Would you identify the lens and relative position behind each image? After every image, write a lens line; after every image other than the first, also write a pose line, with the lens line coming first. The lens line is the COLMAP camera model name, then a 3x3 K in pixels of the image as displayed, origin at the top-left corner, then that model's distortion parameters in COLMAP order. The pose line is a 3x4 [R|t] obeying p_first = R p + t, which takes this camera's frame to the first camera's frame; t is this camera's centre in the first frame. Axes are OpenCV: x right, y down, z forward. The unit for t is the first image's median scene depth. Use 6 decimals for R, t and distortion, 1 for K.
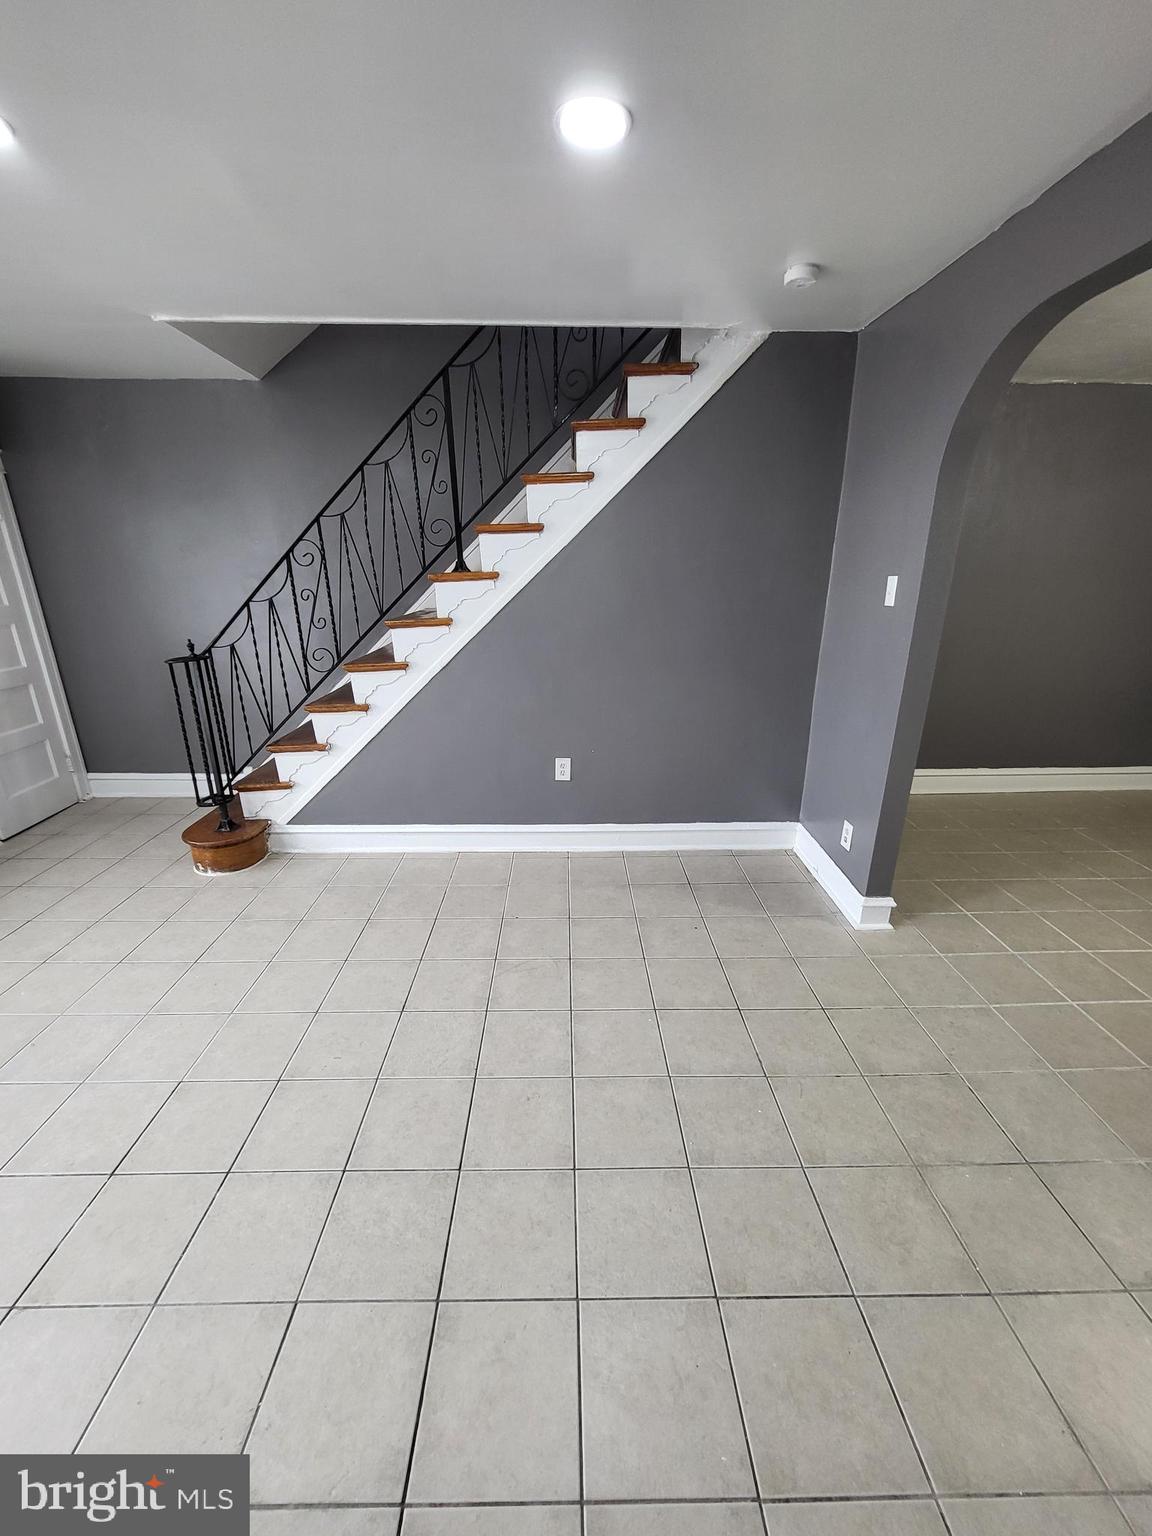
lens RADIAL K [[603.7, 0, 570.9], [0, 603.7, 774.8], [0, 0, 1]] dist [0.002776, -0.001535]
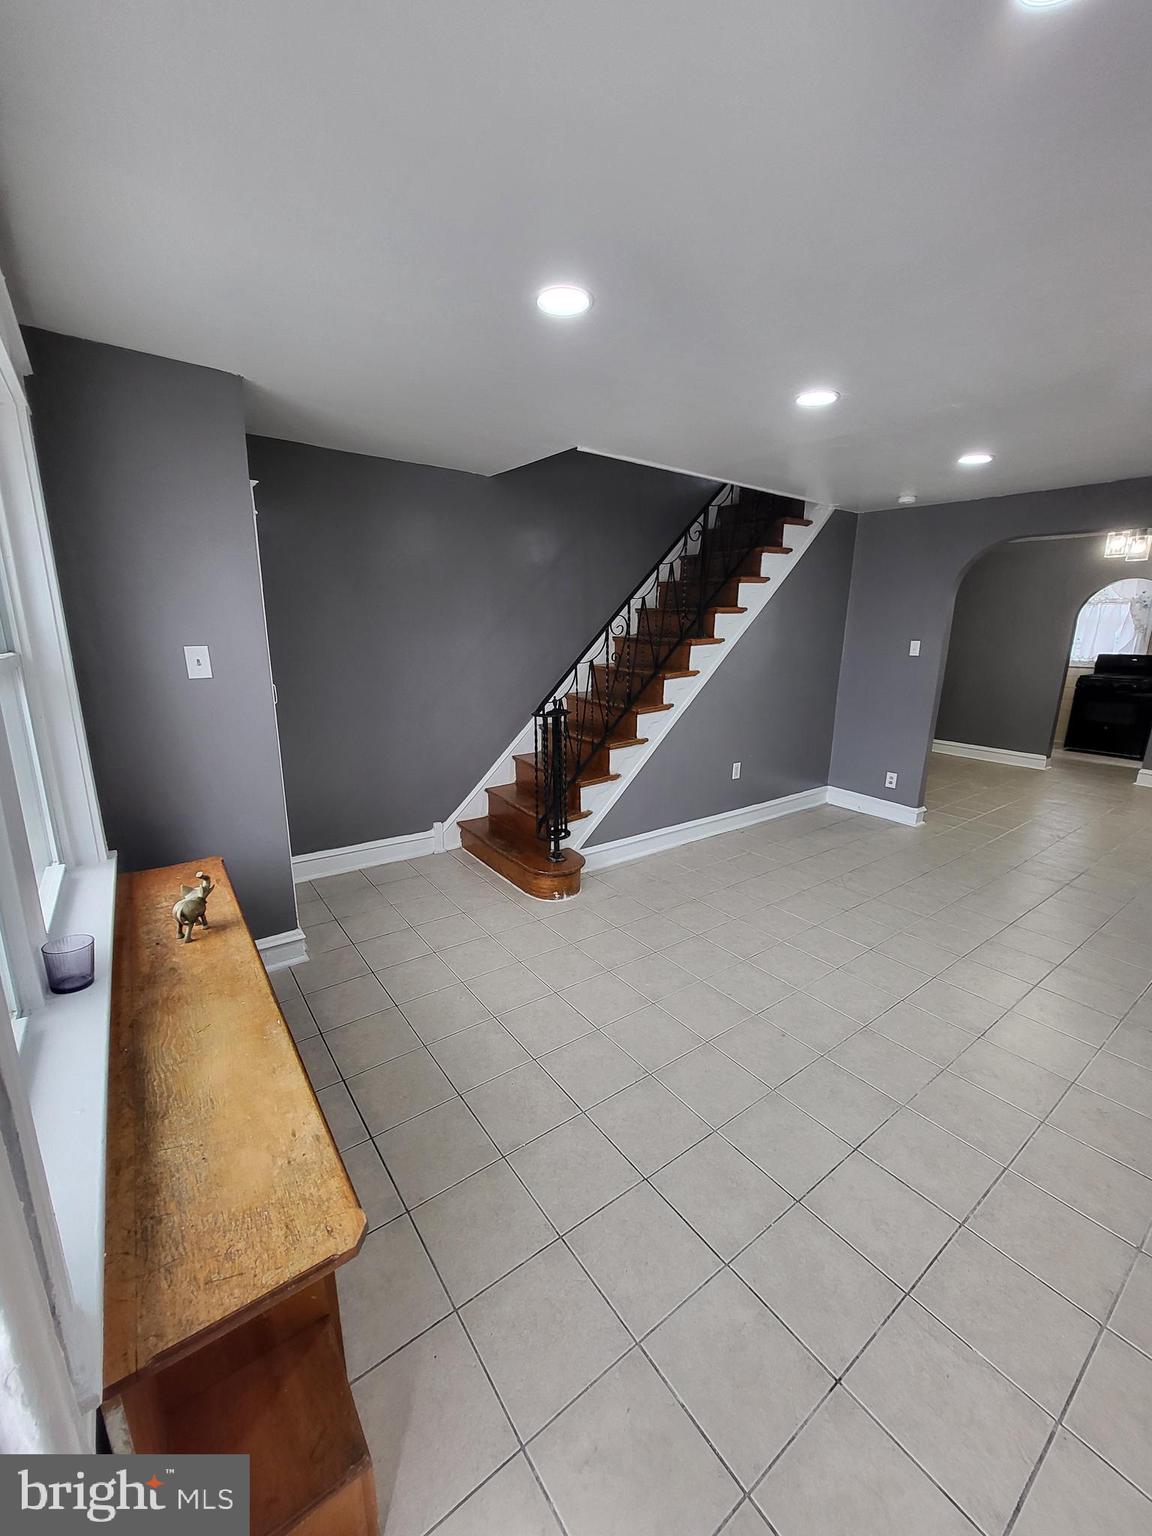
lens RADIAL K [[603.7, 0, 569.4], [0, 603.7, 773.4], [0, 0, 1]] dist [0.002776, -0.001535]
pose [[0.815772, -0.130194, 0.563530, -1.285751], [0.174243, 0.984390, -0.024810, -0.041343], [-0.551503, 0.118431, 0.825723, 0.033734]]
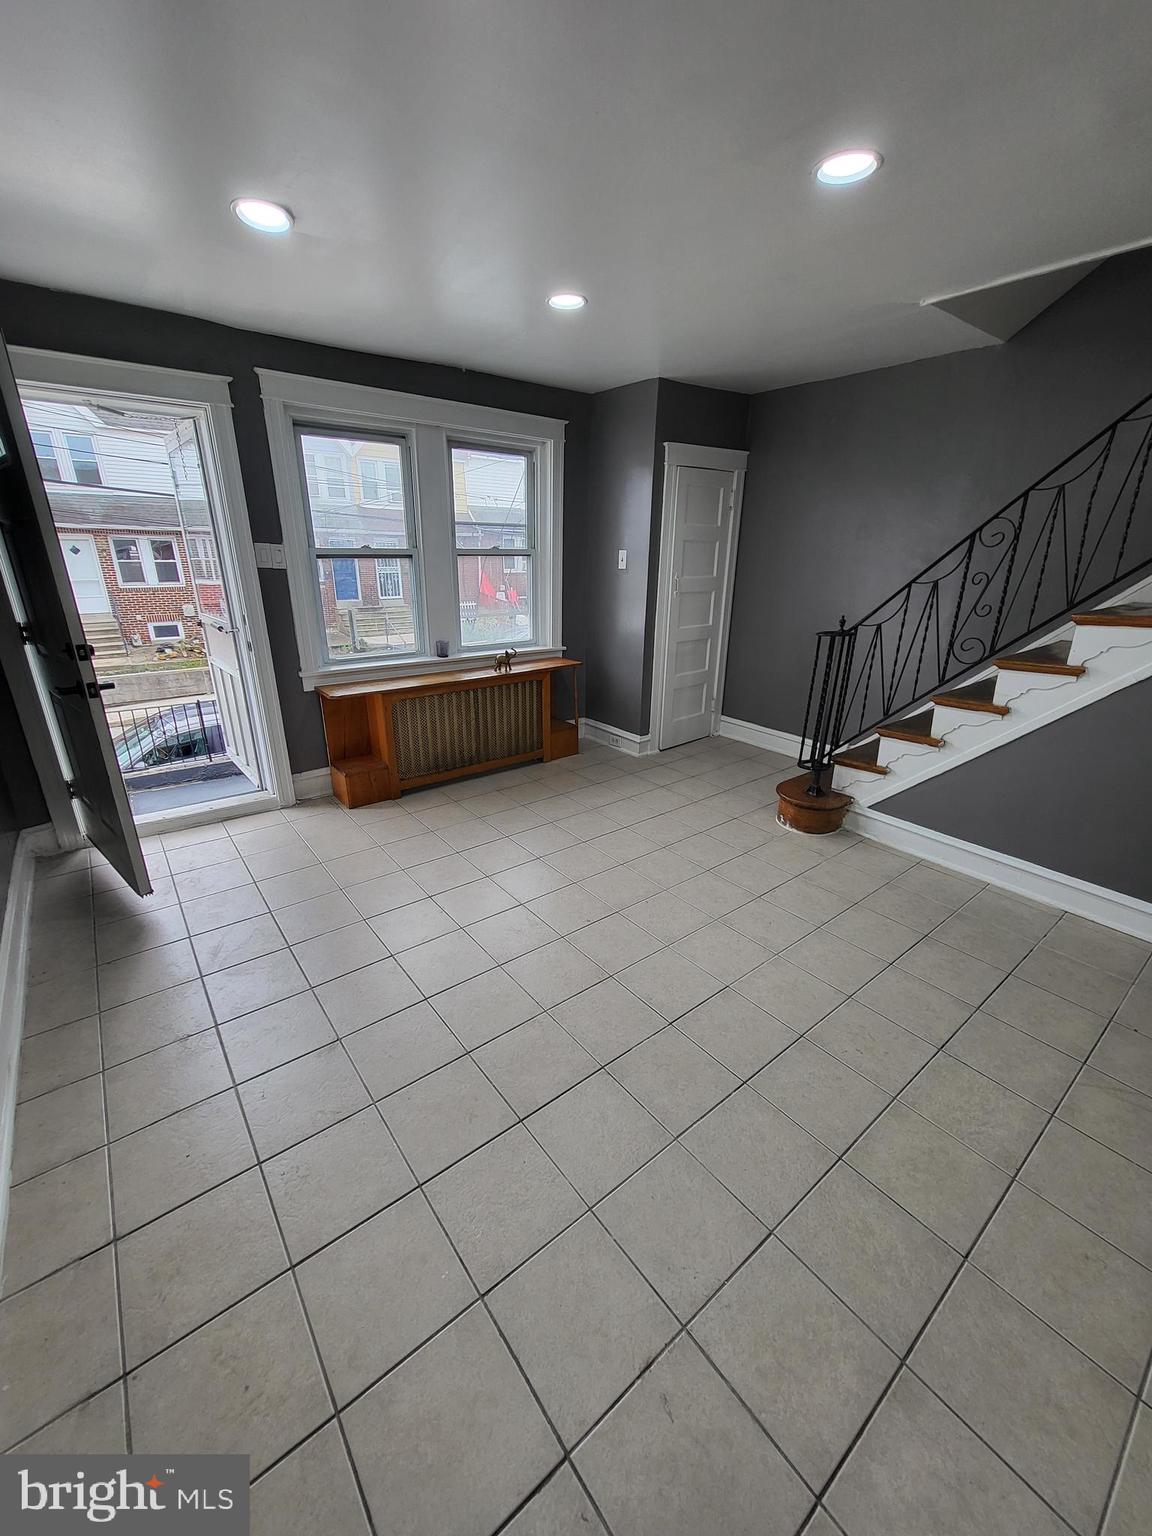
lens RADIAL K [[603.7, 0, 573.6], [0, 603.7, 774.7], [0, 0, 1]] dist [0.002776, -0.001535]
pose [[0.606089, 0.286114, -0.742156, -0.045022], [-0.264825, 0.952416, 0.150901, 0.009473], [0.750016, 0.105082, 0.653019, -0.027900]]
